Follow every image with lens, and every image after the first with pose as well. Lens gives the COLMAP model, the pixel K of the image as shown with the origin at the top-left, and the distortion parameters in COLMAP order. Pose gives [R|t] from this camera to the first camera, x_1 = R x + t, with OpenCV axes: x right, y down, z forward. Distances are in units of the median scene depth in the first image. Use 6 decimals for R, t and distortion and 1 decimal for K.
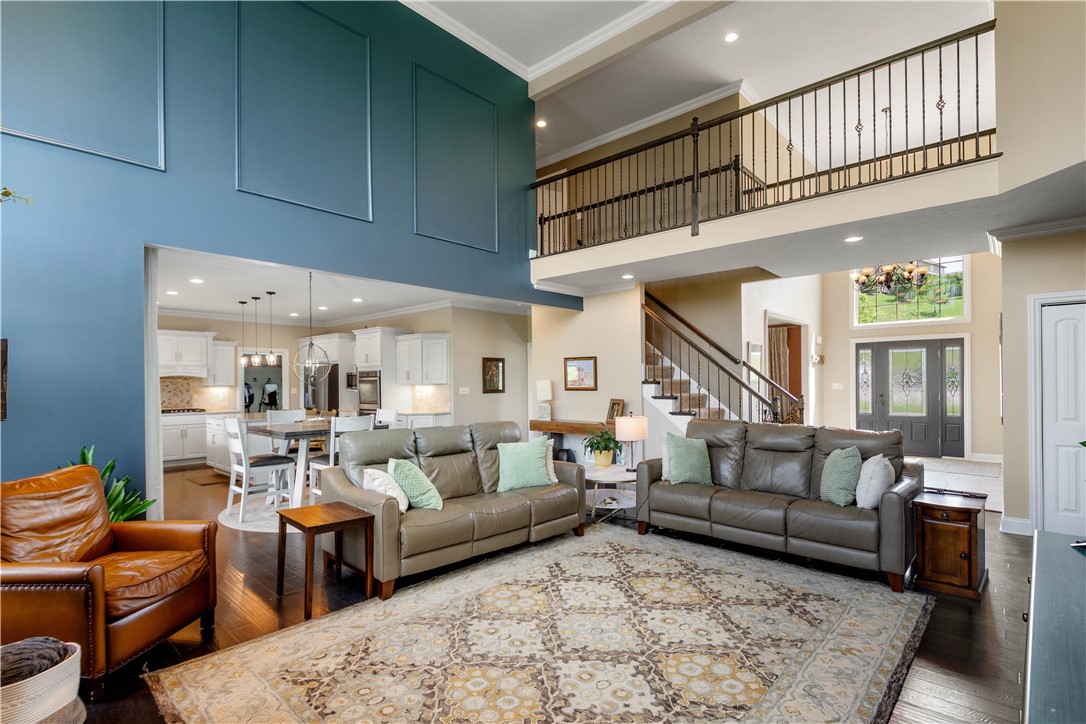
lens RADIAL K [[506.4, 0, 544.9], [0, 506.4, 377.2], [0, 0, 1]] dist [-0.001146, -0.000342]
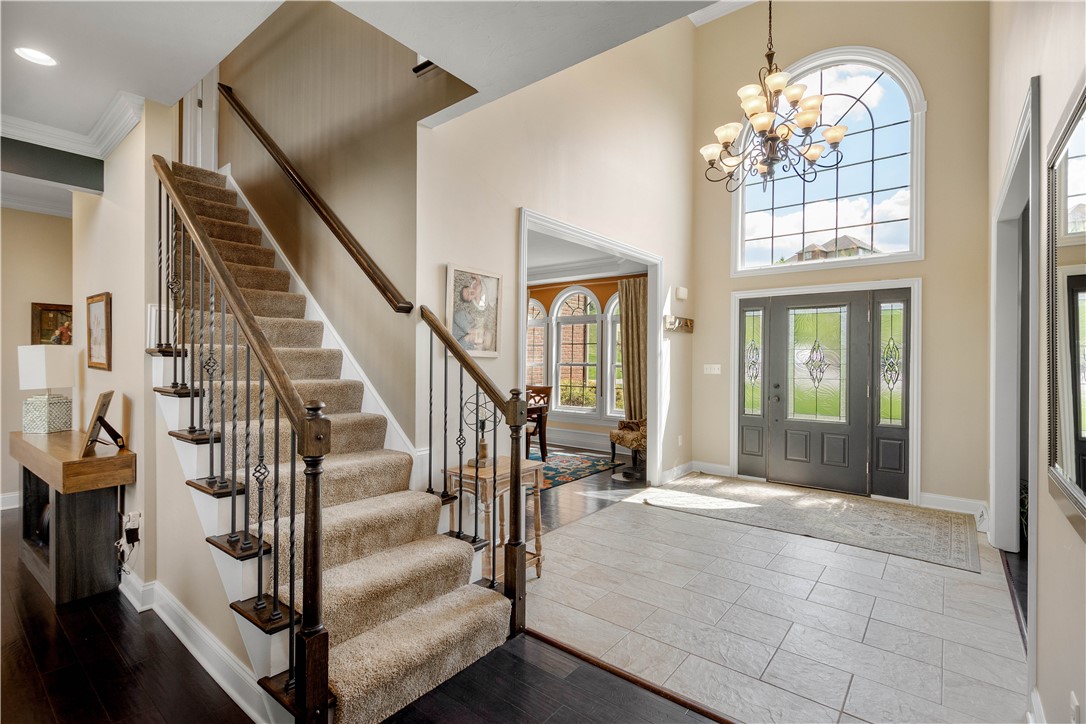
lens RADIAL K [[498.3, 0, 543.0], [0, 498.3, 362.0], [0, 0, 1]] dist [0.001340, 0.000030]
pose [[0.997728, 0.016727, 0.065266, 0.368848], [-0.017407, 0.999800, 0.009851, 0.006931], [-0.065088, -0.010965, 0.997819, 0.452468]]
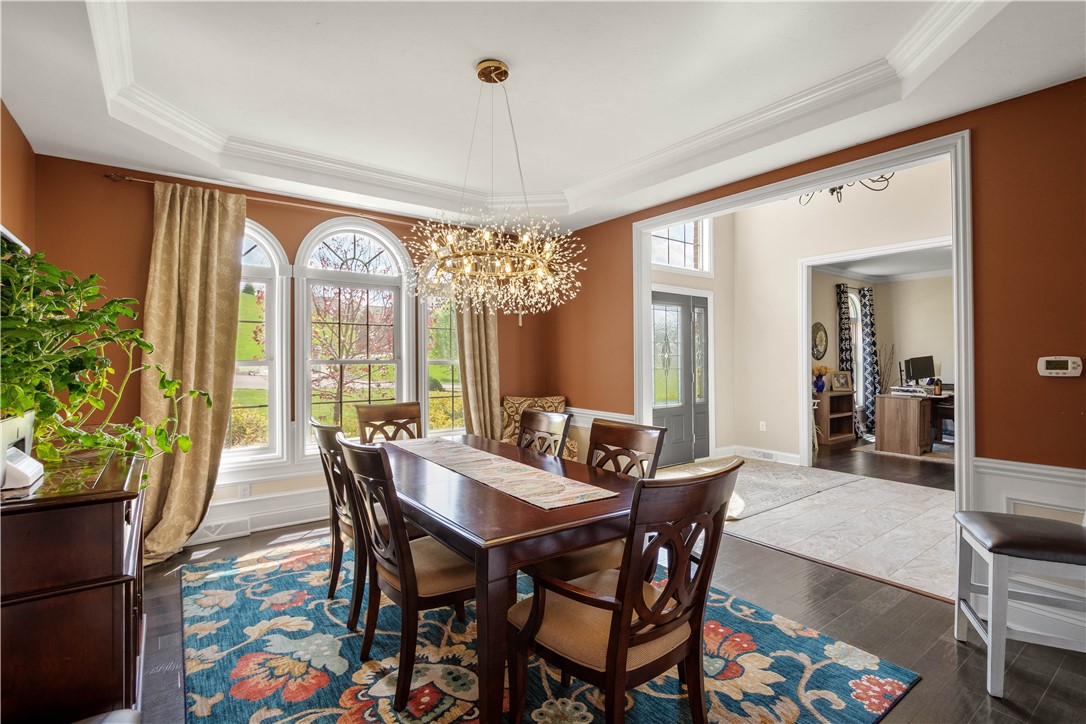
lens RADIAL K [[515.2, 0, 543.0], [0, 515.2, 362.0], [0, 0, 1]] dist [-0.000274, -0.000073]
pose [[0.195592, 0.003814, 0.980678, 0.028469], [-0.001723, 0.999992, -0.003545, 0.019773], [-0.980684, -0.000996, 0.195597, 1.045455]]
